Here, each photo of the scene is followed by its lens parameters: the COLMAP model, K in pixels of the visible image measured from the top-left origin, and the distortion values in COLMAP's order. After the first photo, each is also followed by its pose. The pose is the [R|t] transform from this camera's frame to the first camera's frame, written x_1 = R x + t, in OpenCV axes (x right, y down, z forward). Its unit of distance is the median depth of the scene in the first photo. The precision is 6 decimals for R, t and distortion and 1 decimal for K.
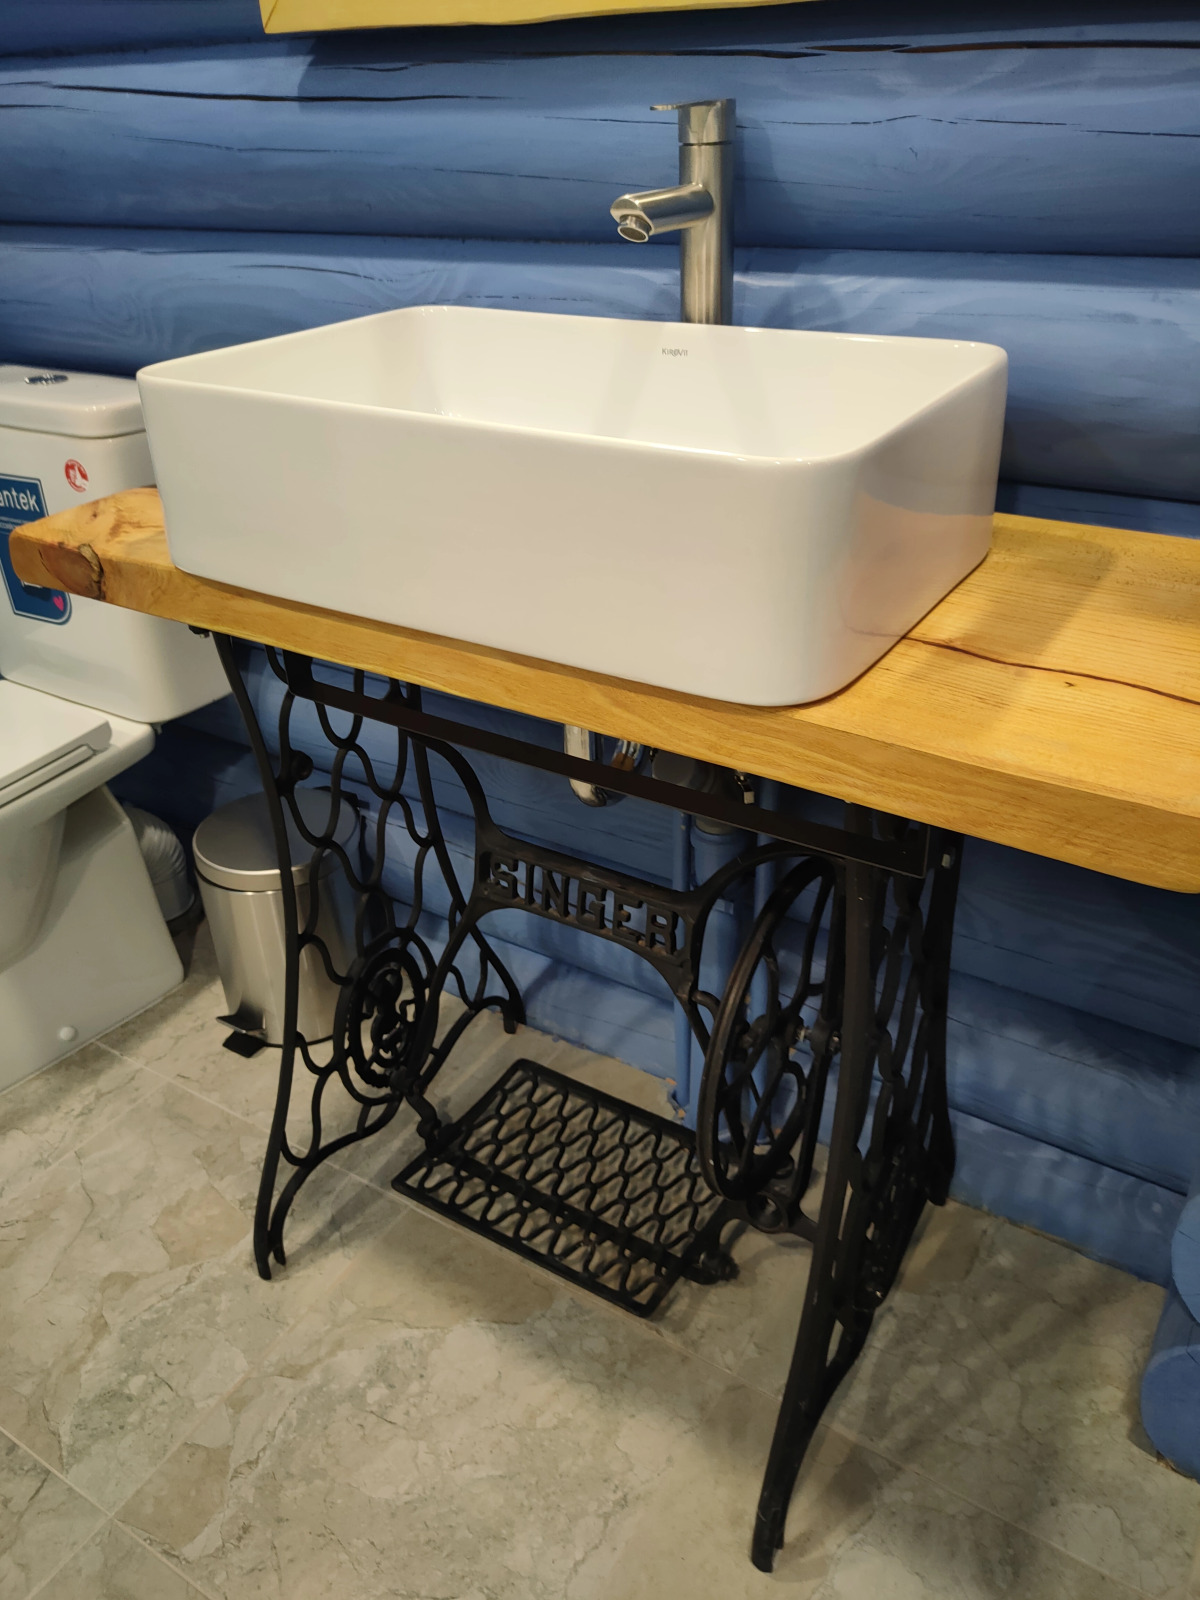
lens RADIAL K [[1237.6, 0, 603.8], [0, 1237.6, 788.9], [0, 0, 1]] dist [0.028879, -0.011981]
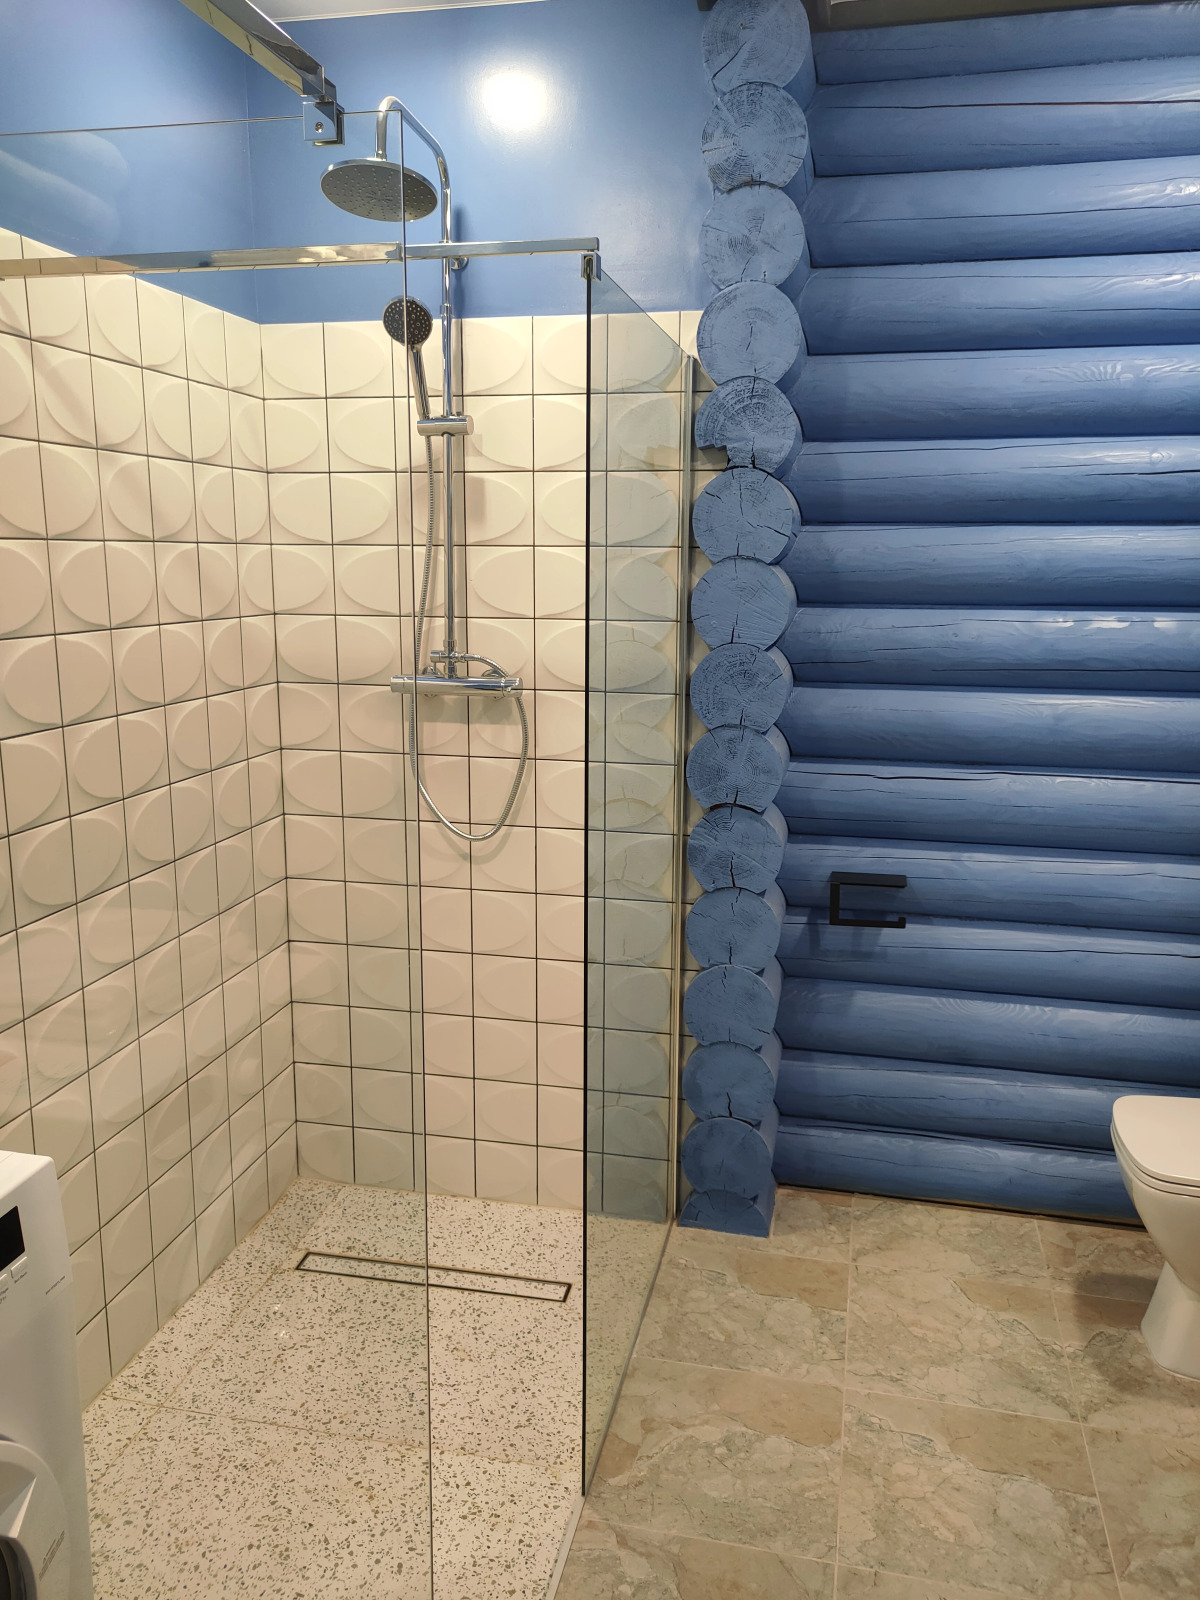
lens RADIAL K [[1244.3, 0, 606.1], [0, 1244.3, 804.3], [0, 0, 1]] dist [0.033201, -0.003358]
pose [[0.345208, 0.226247, -0.910848, 0.556247], [-0.477363, 0.877921, 0.037150, -0.072365], [0.808057, 0.421980, 0.411067, -0.584089]]
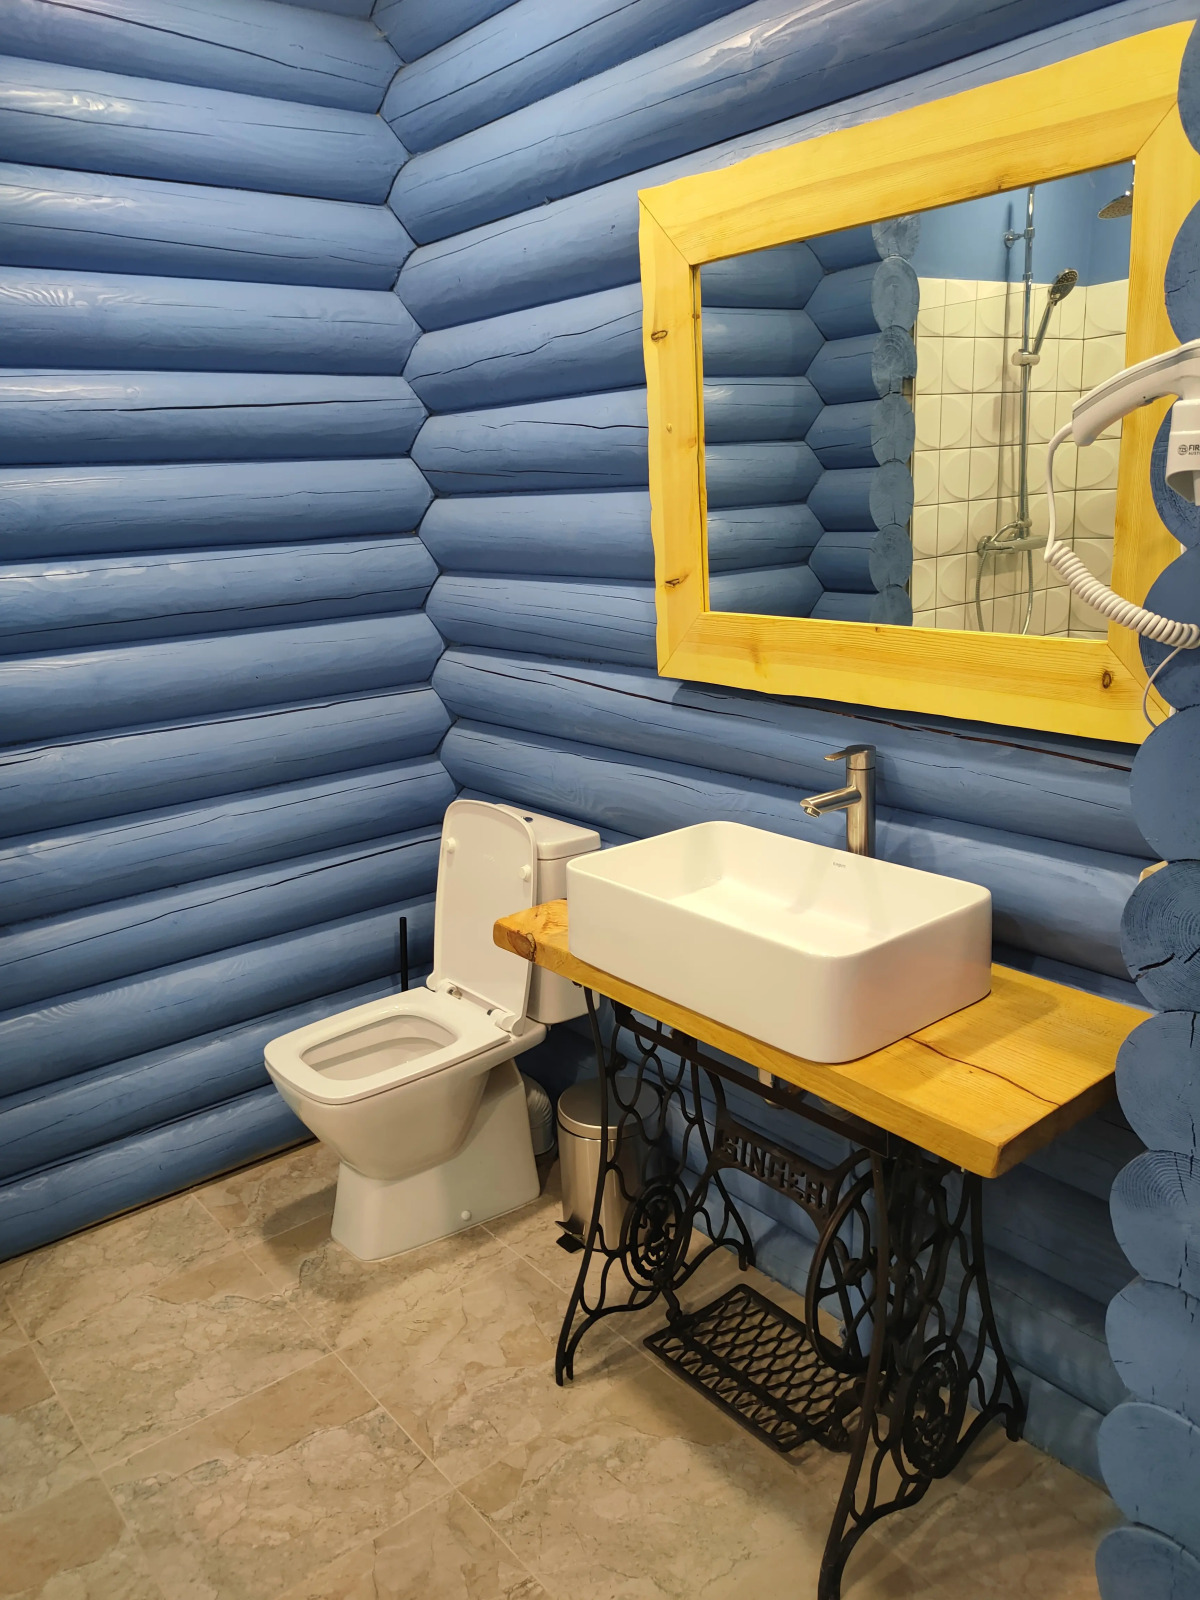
lens RADIAL K [[1244.3, 0, 606.1], [0, 1244.3, 804.3], [0, 0, 1]] dist [0.033201, -0.003358]
pose [[0.948005, 0.072423, -0.309906, 0.243204], [-0.144214, 0.965807, -0.215449, 0.011699], [0.283706, 0.248939, 0.926035, -0.697250]]
